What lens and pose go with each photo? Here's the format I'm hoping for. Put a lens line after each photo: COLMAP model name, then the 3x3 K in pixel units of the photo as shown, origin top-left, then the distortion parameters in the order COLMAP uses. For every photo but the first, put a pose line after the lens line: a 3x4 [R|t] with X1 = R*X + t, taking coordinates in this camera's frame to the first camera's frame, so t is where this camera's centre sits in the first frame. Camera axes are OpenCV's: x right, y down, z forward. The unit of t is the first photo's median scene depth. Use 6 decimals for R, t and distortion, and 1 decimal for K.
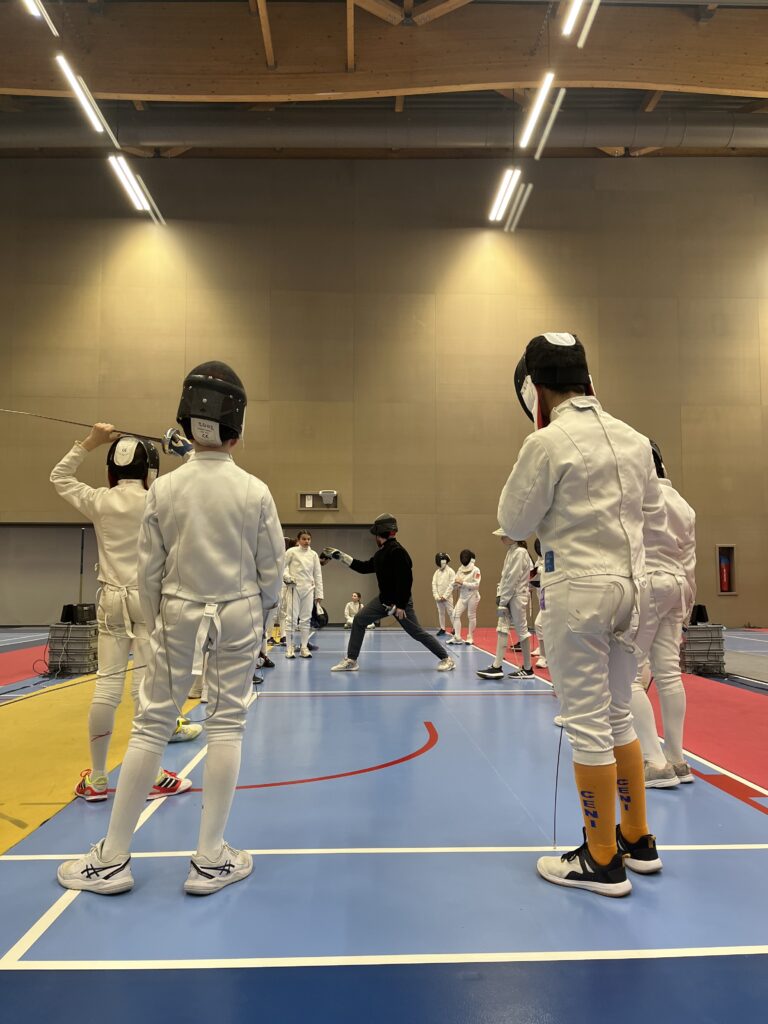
lens RADIAL K [[770.1, 0, 389.0], [0, 770.1, 494.2], [0, 0, 1]] dist [0.076414, -0.116277]
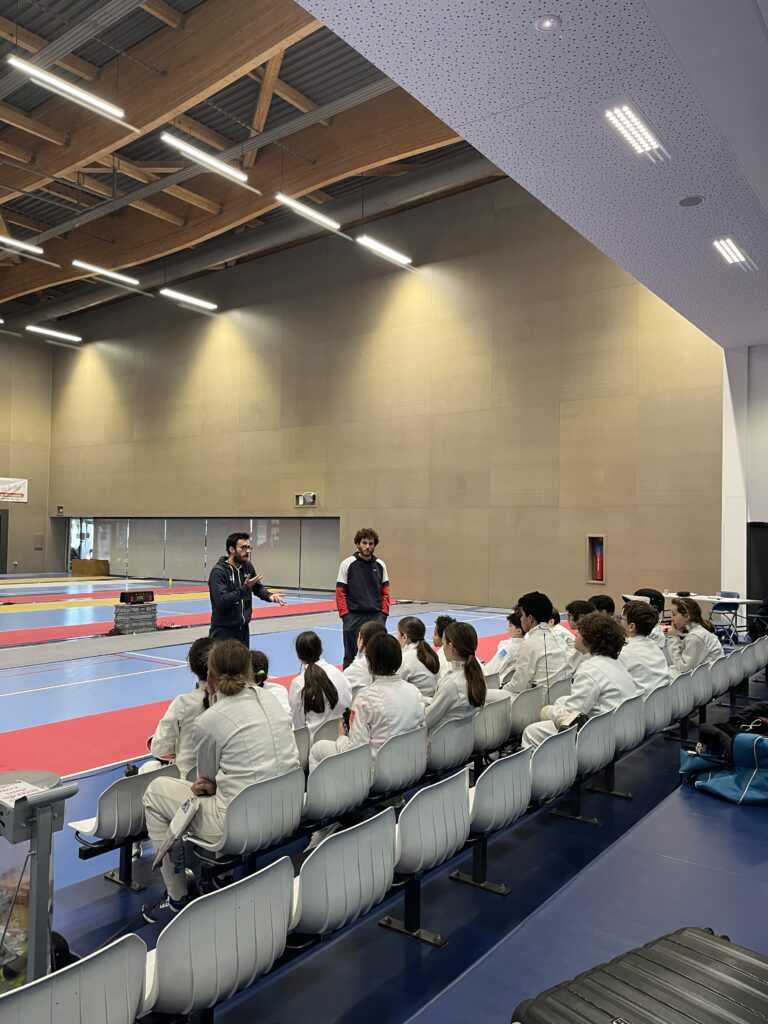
lens RADIAL K [[770.1, 0, 389.0], [0, 770.1, 494.2], [0, 0, 1]] dist [0.076414, -0.116277]
pose [[0.776240, -0.019866, -0.630124, 0.888409], [0.065491, 0.996637, 0.049256, -0.059524], [0.627026, -0.079502, 0.774930, 0.027883]]
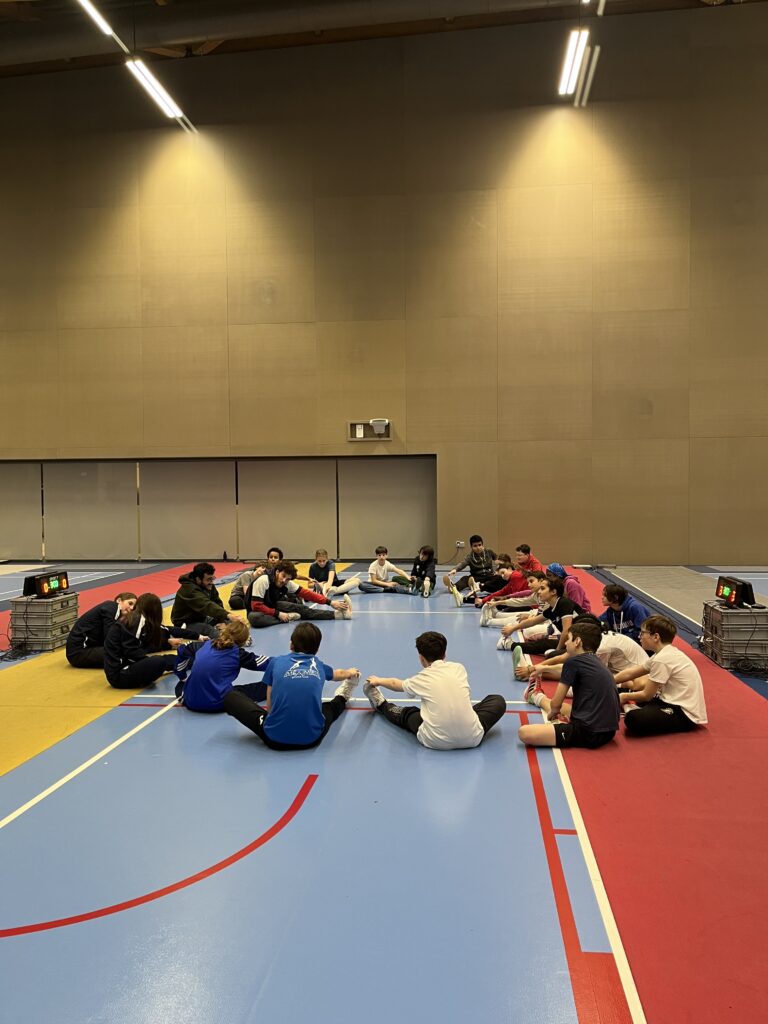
lens RADIAL K [[770.1, 0, 389.0], [0, 770.1, 494.2], [0, 0, 1]] dist [0.076414, -0.116277]
pose [[0.987473, -0.008438, -0.157565, 0.078081], [0.028107, 0.992005, 0.123028, -0.028761], [0.155267, -0.125916, 0.979815, 0.077564]]
